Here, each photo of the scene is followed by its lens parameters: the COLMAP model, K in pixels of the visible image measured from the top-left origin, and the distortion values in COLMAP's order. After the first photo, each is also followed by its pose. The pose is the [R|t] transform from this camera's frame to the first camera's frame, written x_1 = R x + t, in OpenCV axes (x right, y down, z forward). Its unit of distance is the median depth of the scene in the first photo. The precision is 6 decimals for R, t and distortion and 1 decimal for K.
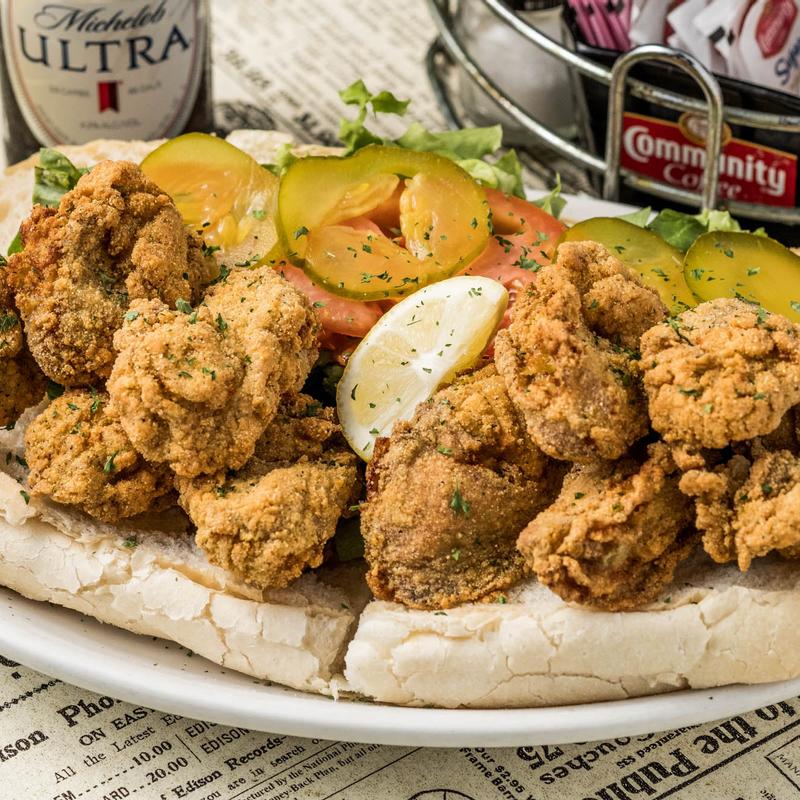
lens RADIAL K [[3214.1, 0, 400.0], [0, 3214.1, 400.0], [0, 0, 1]] dist [0.043672, 0.363921]
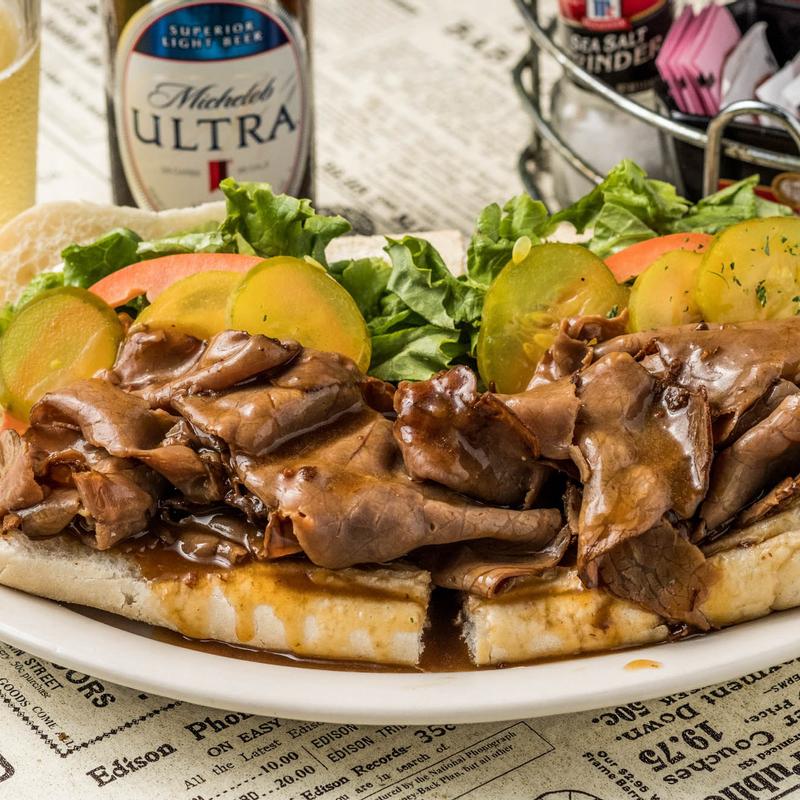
lens RADIAL K [[3214.1, 0, 400.0], [0, 3214.1, 400.0], [0, 0, 1]] dist [0.043672, 0.363921]
pose [[0.999833, -0.016448, -0.007932, -0.026217], [0.015350, 0.992316, -0.122773, 0.109267], [0.009890, 0.122630, 0.992403, -0.018007]]
